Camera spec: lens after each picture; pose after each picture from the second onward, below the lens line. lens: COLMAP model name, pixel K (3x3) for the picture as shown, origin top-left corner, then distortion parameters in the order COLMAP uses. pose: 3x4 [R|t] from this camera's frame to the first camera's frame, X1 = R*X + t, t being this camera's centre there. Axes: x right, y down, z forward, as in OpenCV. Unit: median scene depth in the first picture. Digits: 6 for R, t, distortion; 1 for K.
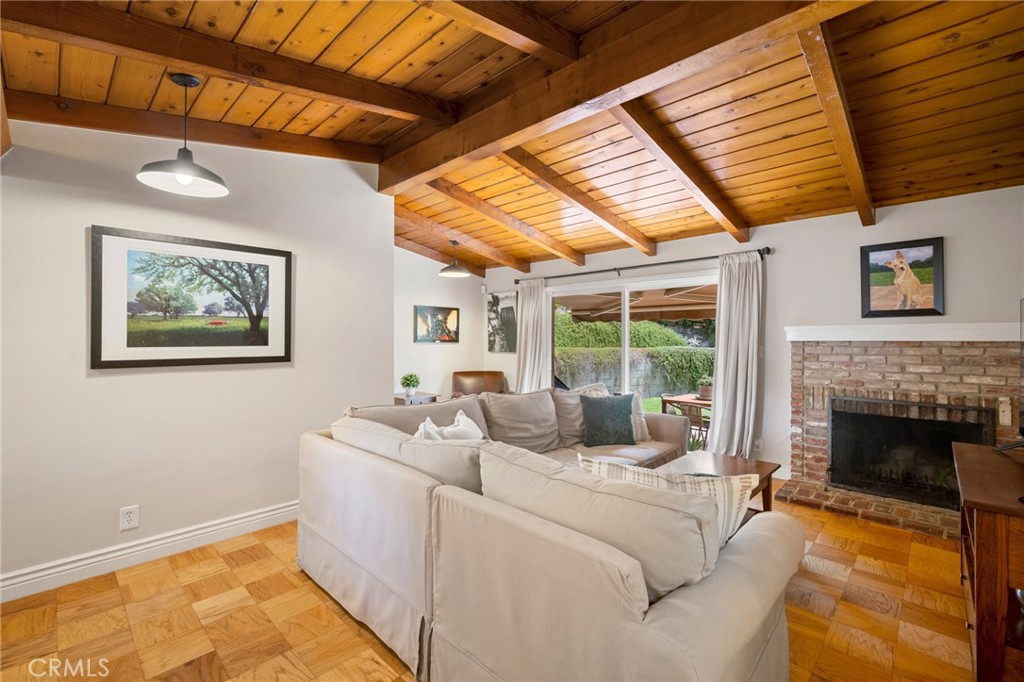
lens RADIAL K [[450.7, 0, 512.0], [0, 450.7, 341.0], [0, 0, 1]] dist [0.000801, 0.000019]
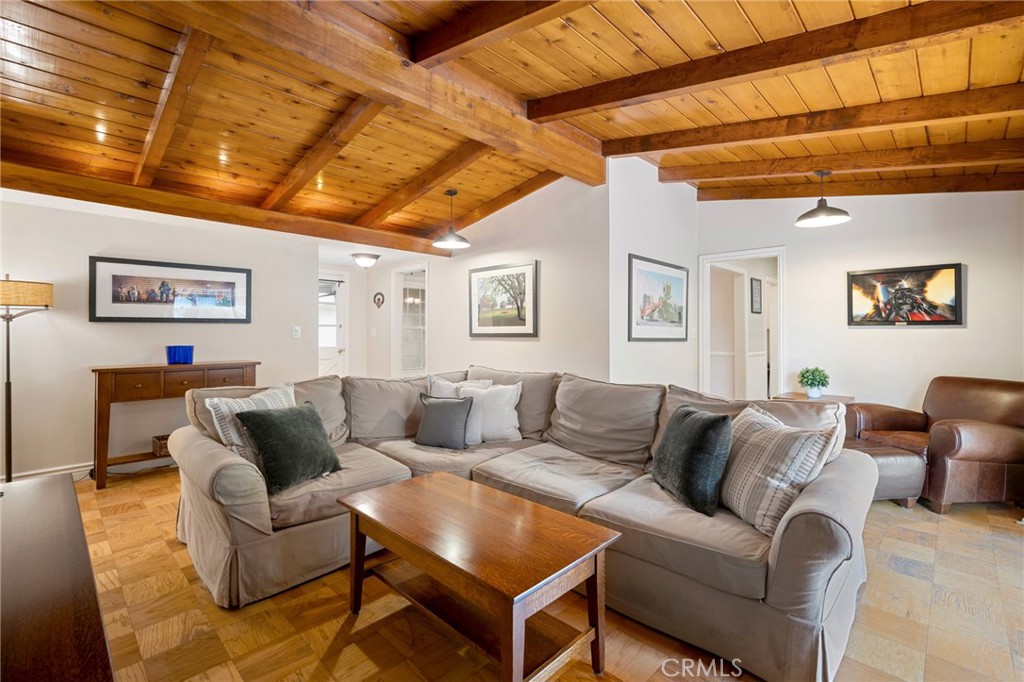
lens RADIAL K [[450.7, 0, 512.0], [0, 450.7, 341.0], [0, 0, 1]] dist [0.000801, 0.000019]
pose [[-0.005669, 0.020948, -0.999764, 0.455011], [-0.003125, 0.999775, 0.020966, 0.013525], [0.999979, 0.003243, -0.005602, 0.457925]]
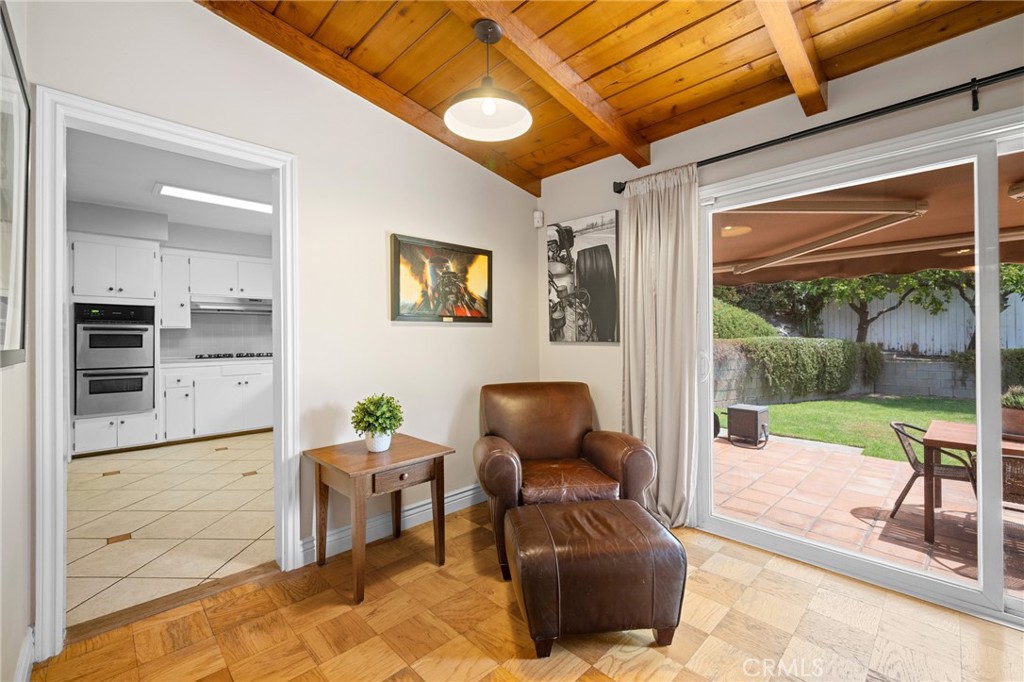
lens RADIAL K [[428.6, 0, 513.7], [0, 428.6, 334.4], [0, 0, 1]] dist [0.000228, -0.000063]
pose [[0.999585, -0.008837, -0.027419, -0.084282], [0.008635, 0.999935, -0.007474, 0.019719], [0.027484, 0.007234, 0.999596, 0.557349]]
